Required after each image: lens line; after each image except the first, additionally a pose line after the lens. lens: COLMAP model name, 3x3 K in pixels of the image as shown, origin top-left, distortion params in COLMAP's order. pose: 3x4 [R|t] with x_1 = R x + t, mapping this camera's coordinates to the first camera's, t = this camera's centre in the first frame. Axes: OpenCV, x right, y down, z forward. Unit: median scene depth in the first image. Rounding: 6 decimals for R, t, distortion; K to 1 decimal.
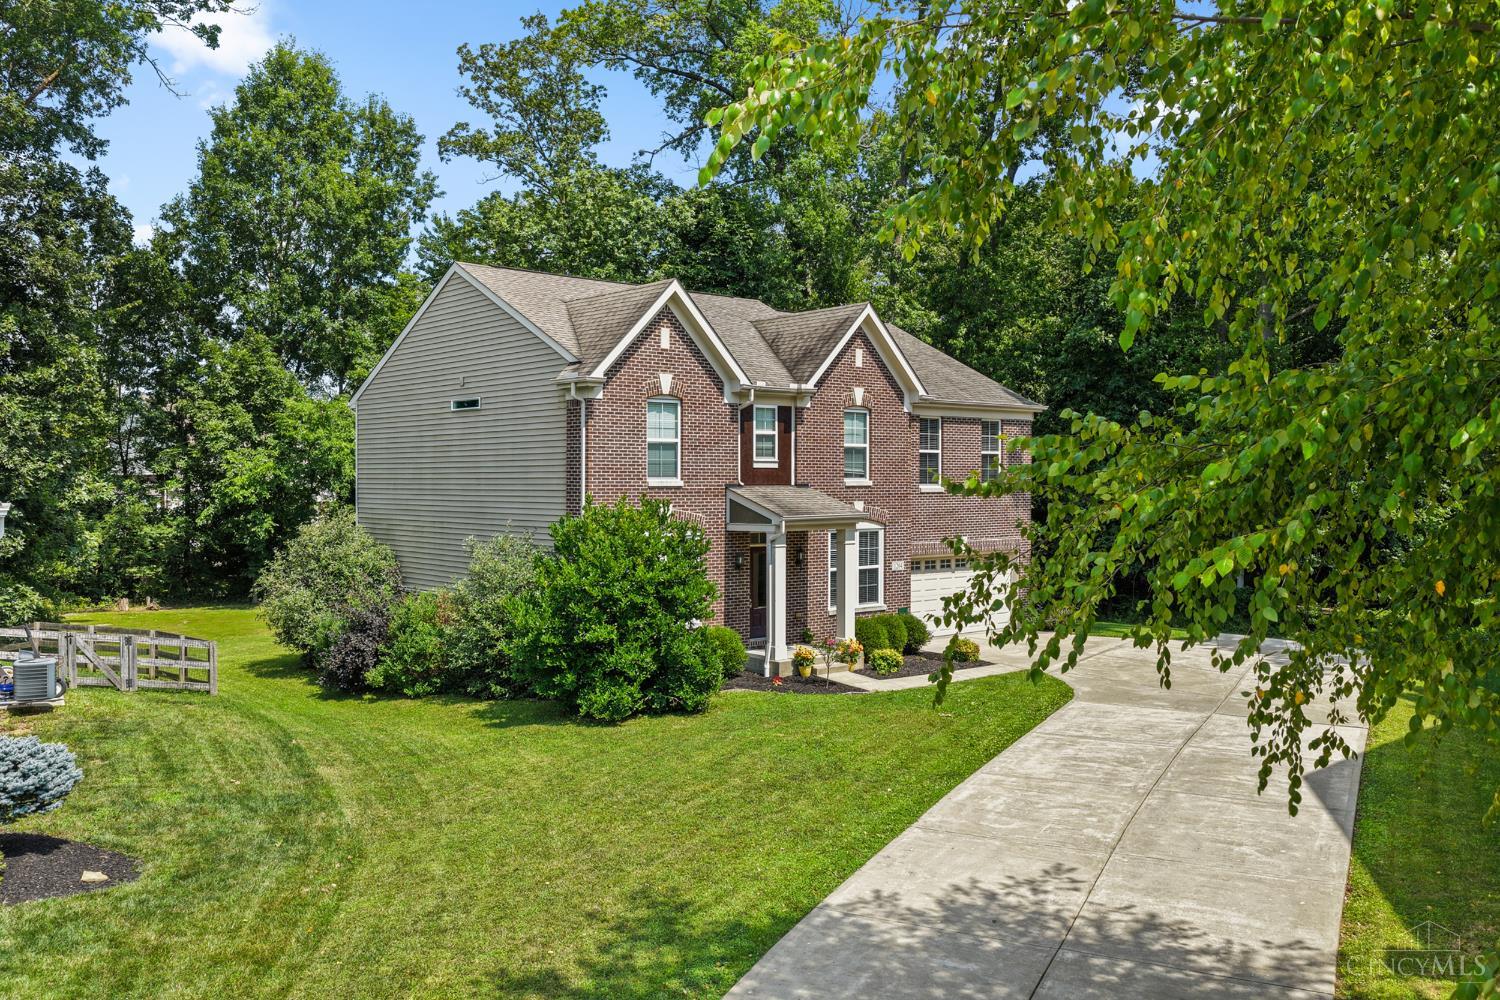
lens RADIAL K [[1246.2, 0, 750.0], [0, 1246.2, 500.0], [0, 0, 1]] dist [-0.003375, -0.001892]
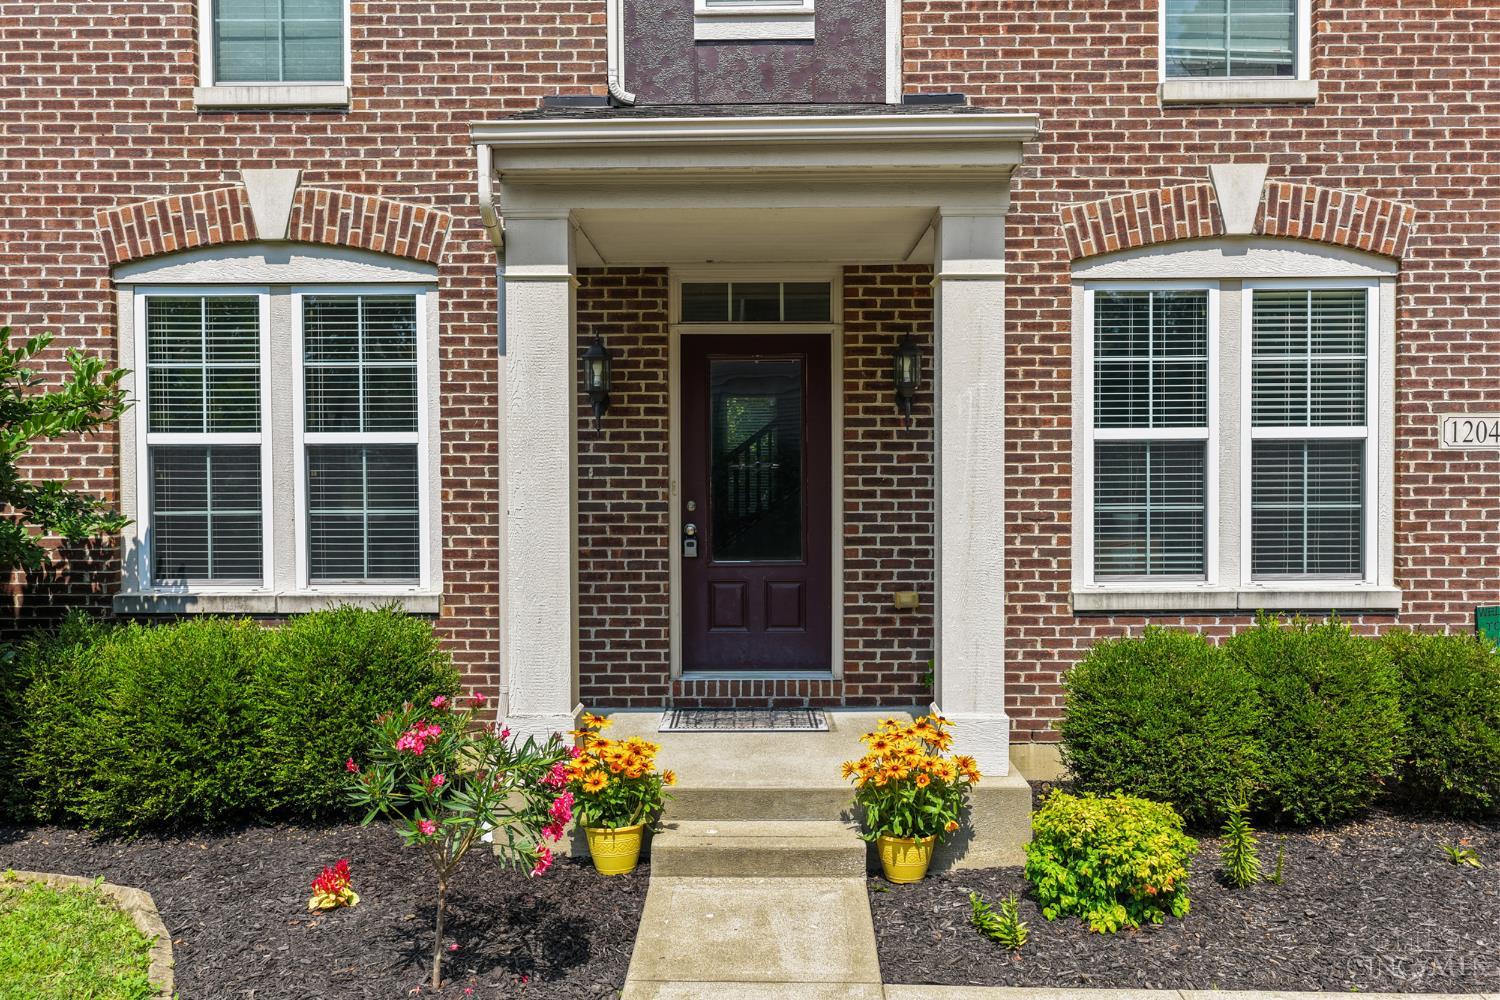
lens RADIAL K [[1246.2, 0, 750.0], [0, 1246.2, 500.0], [0, 0, 1]] dist [-0.003375, -0.001892]
pose [[0.753382, 0.009124, -0.657520, 0.179114], [-0.006541, 0.999958, 0.006382, 0.068101], [0.657551, -0.000507, 0.753410, 0.758726]]
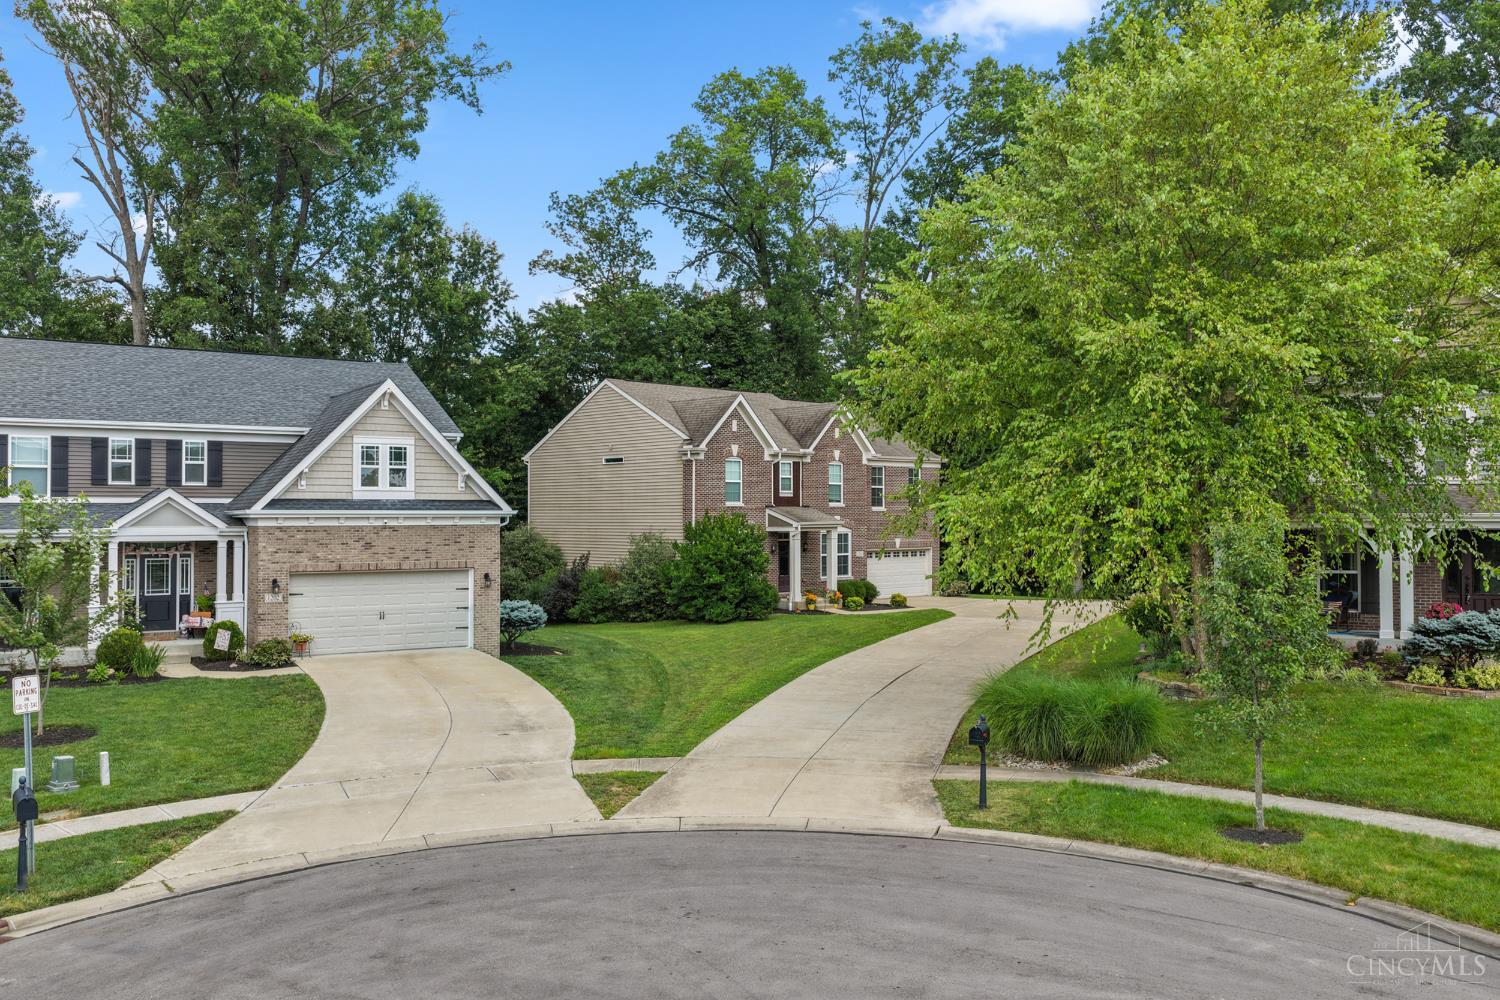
lens RADIAL K [[1246.2, 0, 750.0], [0, 1246.2, 500.0], [0, 0, 1]] dist [-0.003375, -0.001892]
pose [[0.999026, -0.001406, 0.044114, -0.111420], [0.002627, 0.999615, -0.027637, 0.026728], [-0.044058, 0.027726, 0.998644, -0.732236]]
